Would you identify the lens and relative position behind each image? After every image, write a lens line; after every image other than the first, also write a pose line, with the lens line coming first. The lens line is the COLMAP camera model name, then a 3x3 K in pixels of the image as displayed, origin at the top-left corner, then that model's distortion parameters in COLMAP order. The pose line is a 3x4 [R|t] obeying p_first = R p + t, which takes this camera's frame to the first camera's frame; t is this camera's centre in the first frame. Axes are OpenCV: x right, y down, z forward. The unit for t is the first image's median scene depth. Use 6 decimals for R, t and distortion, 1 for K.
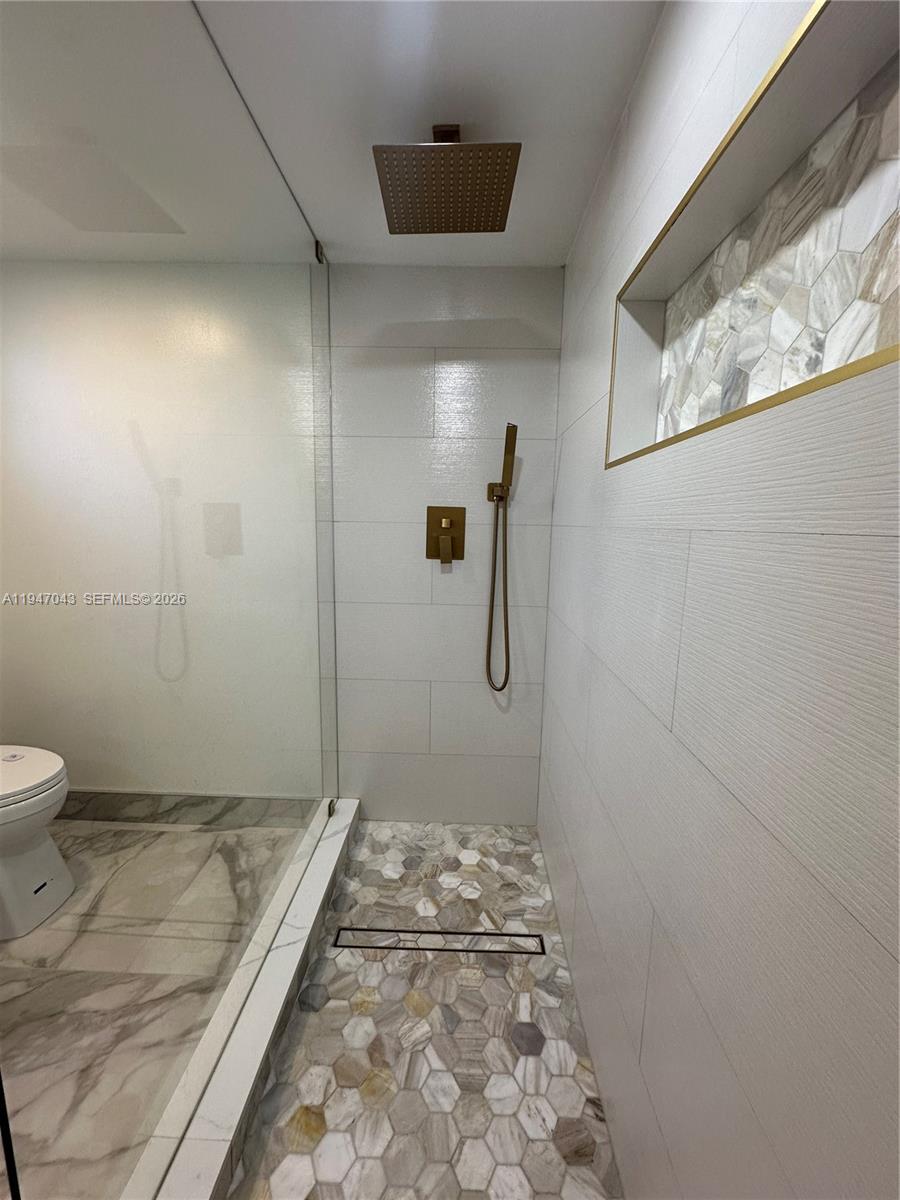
lens RADIAL K [[479.9, 0, 450.9], [0, 479.9, 600.4], [0, 0, 1]] dist [-0.005791, 0.000951]
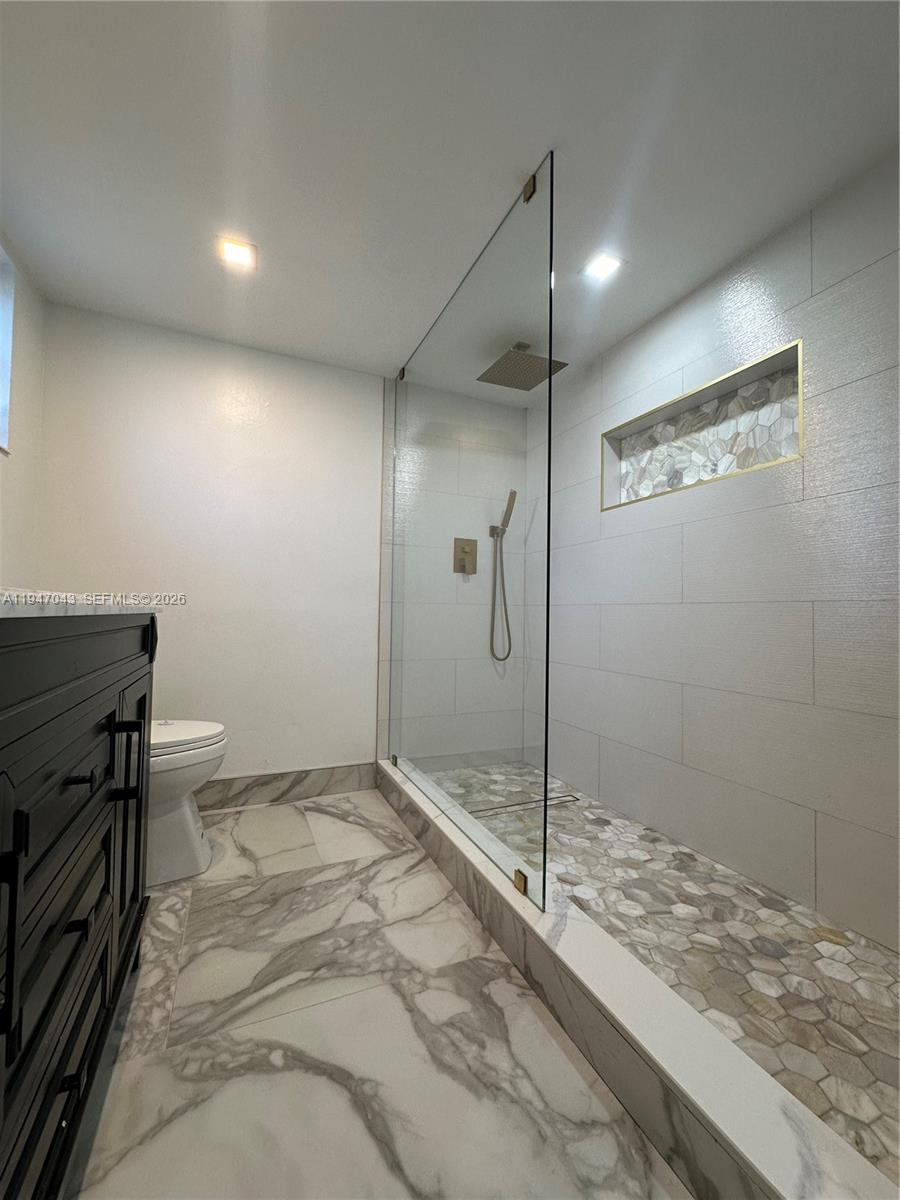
lens RADIAL K [[479.9, 0, 450.9], [0, 479.9, 600.4], [0, 0, 1]] dist [-0.005791, 0.000951]
pose [[0.903583, 0.009765, 0.428302, -1.028883], [0.067340, 0.984075, -0.164503, 0.356993], [-0.423088, 0.177484, 0.888536, -0.433641]]
